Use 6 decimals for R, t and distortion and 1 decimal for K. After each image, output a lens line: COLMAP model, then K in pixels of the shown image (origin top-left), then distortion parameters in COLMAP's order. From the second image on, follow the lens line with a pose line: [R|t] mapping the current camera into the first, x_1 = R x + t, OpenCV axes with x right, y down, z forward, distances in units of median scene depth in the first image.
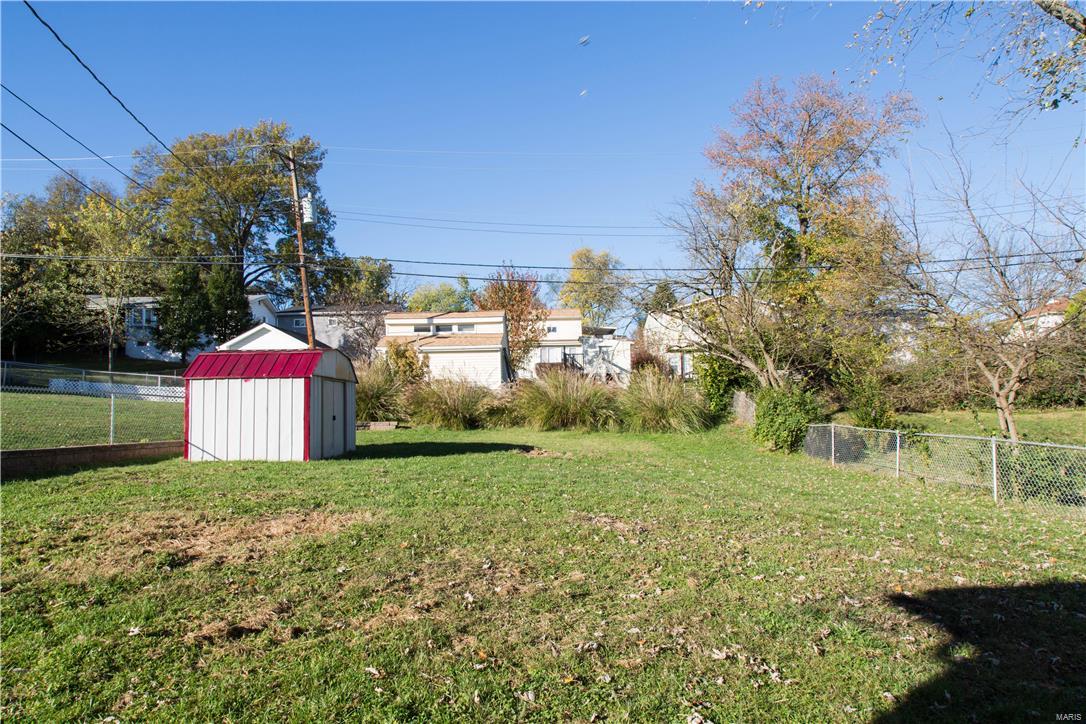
lens RADIAL K [[726.2, 0, 542.8], [0, 726.2, 363.4], [0, 0, 1]] dist [-0.001093, 0.001489]
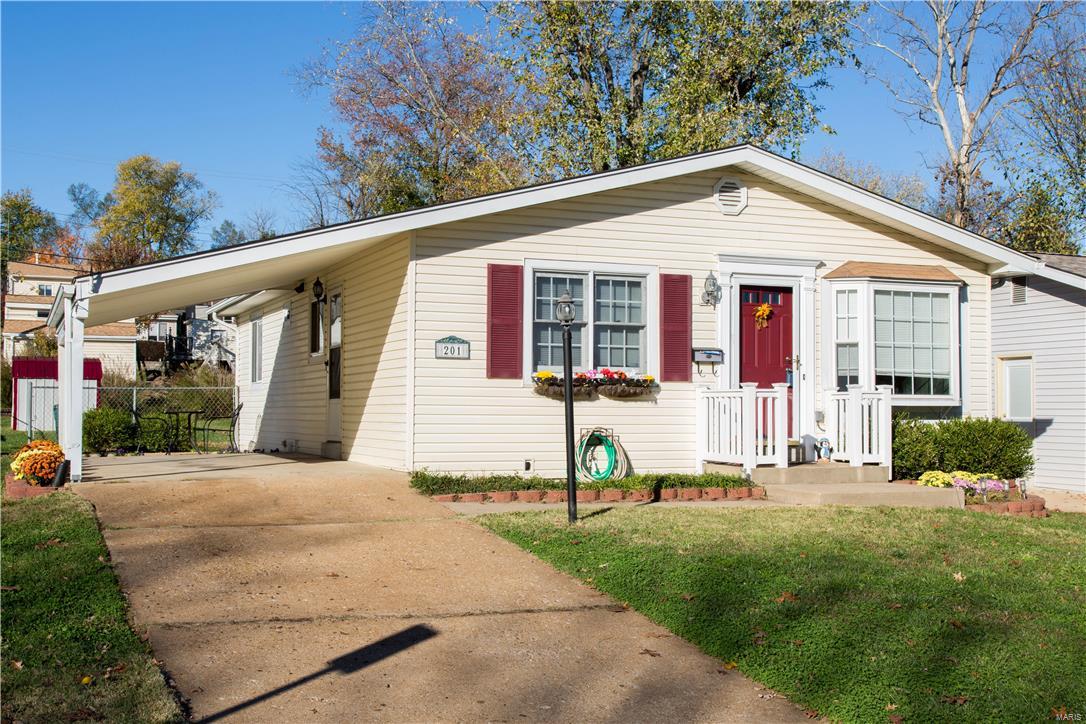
lens RADIAL K [[1253.0, 0, 542.1], [0, 1253.0, 361.2], [0, 0, 1]] dist [-0.028197, 0.000000]
pose [[0.919795, 0.026370, 0.391511, -0.113584], [-0.036688, 0.999148, 0.018896, -0.022139], [-0.390679, -0.031745, 0.919979, -0.434730]]
